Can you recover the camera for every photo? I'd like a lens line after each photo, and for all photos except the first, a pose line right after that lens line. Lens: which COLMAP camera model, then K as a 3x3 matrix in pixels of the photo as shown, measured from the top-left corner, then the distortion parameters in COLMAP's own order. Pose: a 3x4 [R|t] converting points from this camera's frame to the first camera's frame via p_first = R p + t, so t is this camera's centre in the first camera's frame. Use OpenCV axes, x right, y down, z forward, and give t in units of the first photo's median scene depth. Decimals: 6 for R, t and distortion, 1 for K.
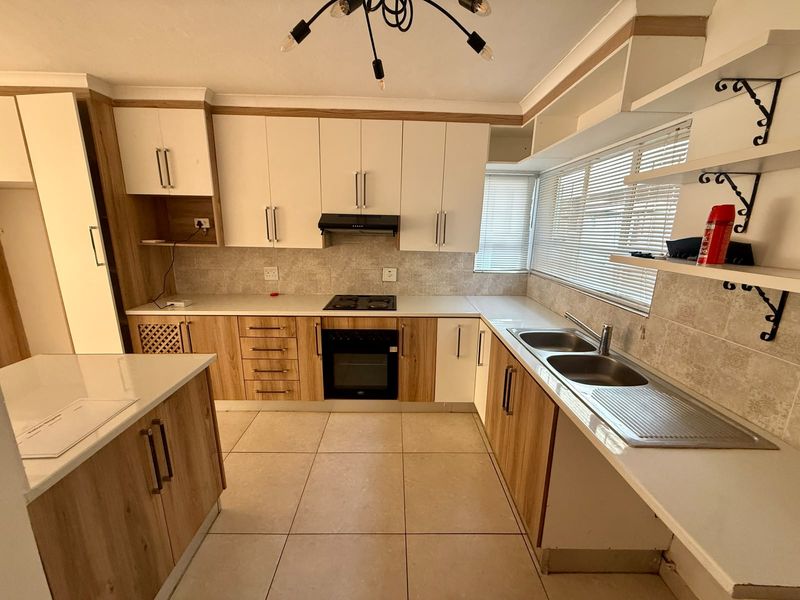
lens RADIAL K [[320.0, 0, 398.6], [0, 320.0, 301.5], [0, 0, 1]] dist [-0.006067, 0.000489]
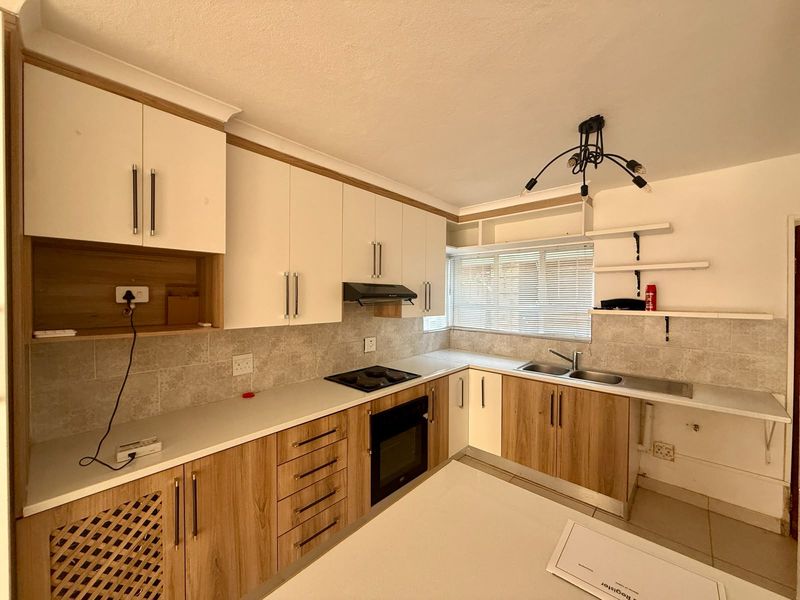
lens RADIAL K [[320.0, 0, 399.5], [0, 320.0, 298.3], [0, 0, 1]] dist [-0.006067, 0.000489]
pose [[0.680877, -0.022918, 0.732039, -0.782462], [0.174563, 0.975783, -0.131814, -0.090712], [-0.711290, 0.217536, 0.668389, 0.316231]]
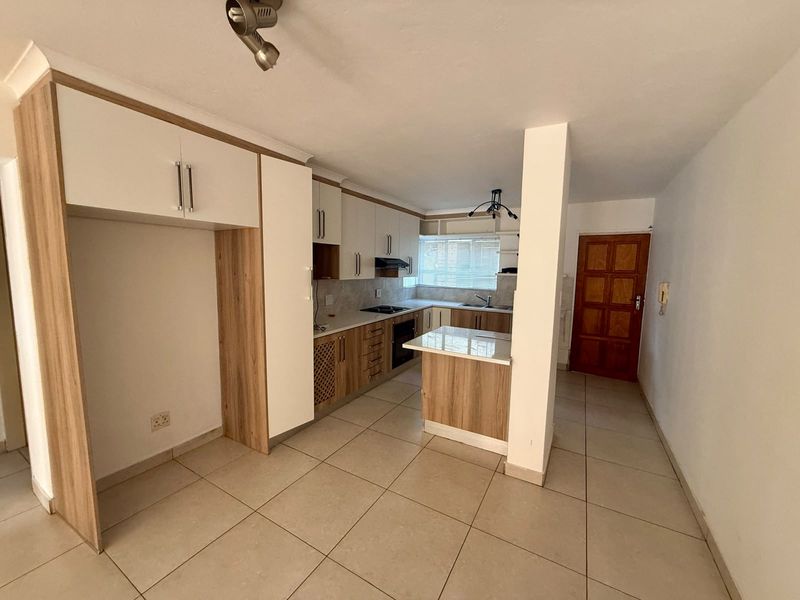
lens RADIAL K [[320.0, 0, 400.8], [0, 320.0, 301.1], [0, 0, 1]] dist [-0.006067, 0.000489]
pose [[0.510849, -0.109302, 0.852694, -1.615259], [0.188726, 0.981946, 0.012805, -0.050999], [-0.838699, 0.154384, 0.522254, 0.064574]]
